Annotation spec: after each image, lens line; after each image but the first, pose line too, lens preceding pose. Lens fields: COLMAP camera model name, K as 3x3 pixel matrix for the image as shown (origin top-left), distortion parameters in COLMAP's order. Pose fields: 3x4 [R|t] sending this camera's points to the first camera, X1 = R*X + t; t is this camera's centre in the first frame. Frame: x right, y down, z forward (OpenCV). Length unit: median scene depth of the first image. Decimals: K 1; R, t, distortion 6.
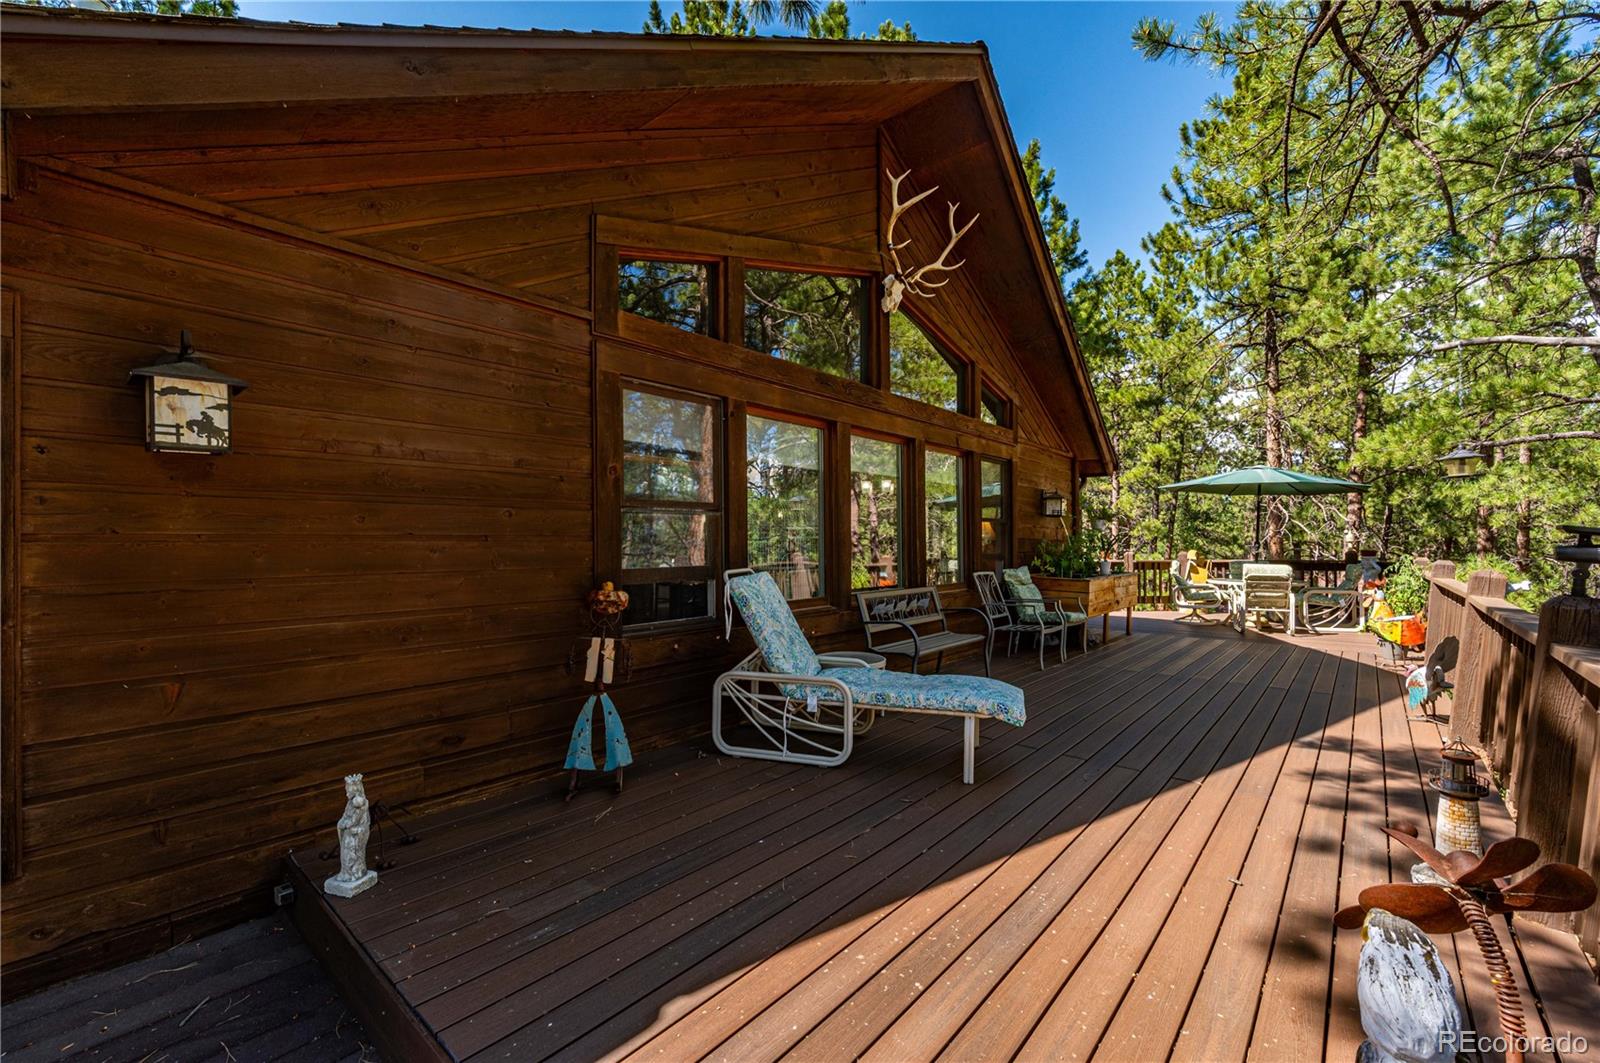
lens RADIAL K [[635.4, 0, 808.1], [0, 635.4, 533.7], [0, 0, 1]] dist [0.000642, -0.001336]
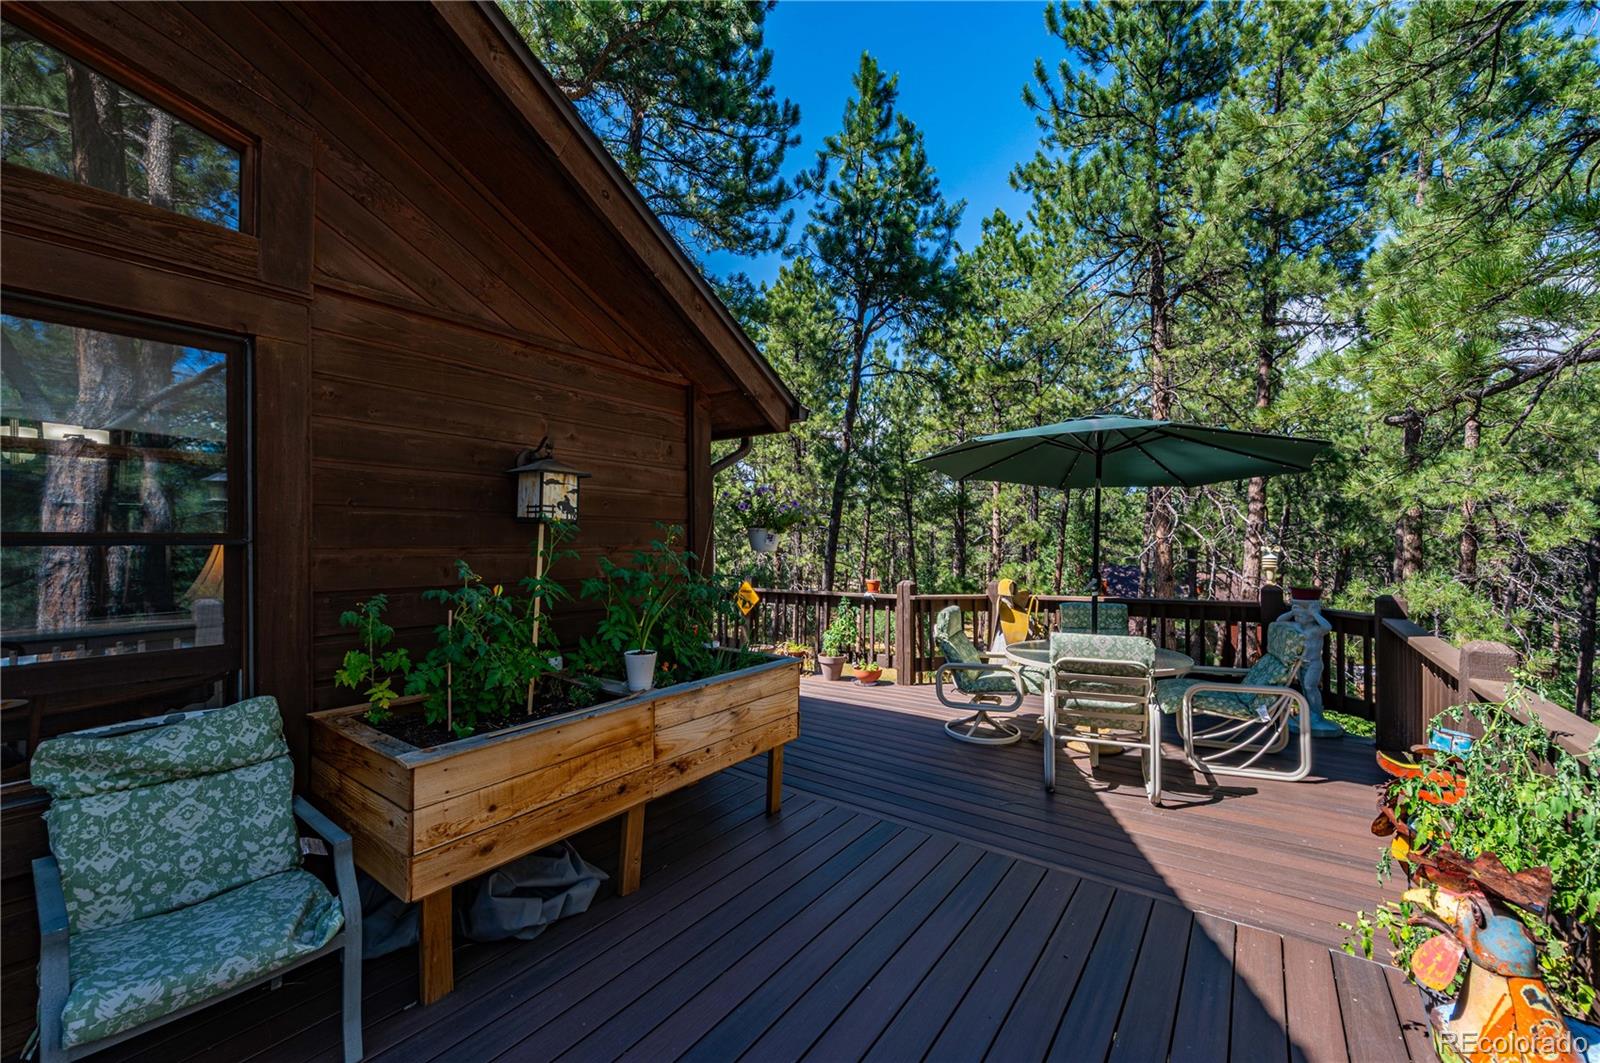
lens RADIAL K [[635.4, 0, 791.0], [0, 635.4, 536.5], [0, 0, 1]] dist [0.000642, -0.001336]
pose [[0.996174, -0.002993, 0.087340, 0.205756], [0.002682, 0.999990, 0.003679, -0.008475], [-0.087350, -0.003430, 0.996172, 0.255088]]
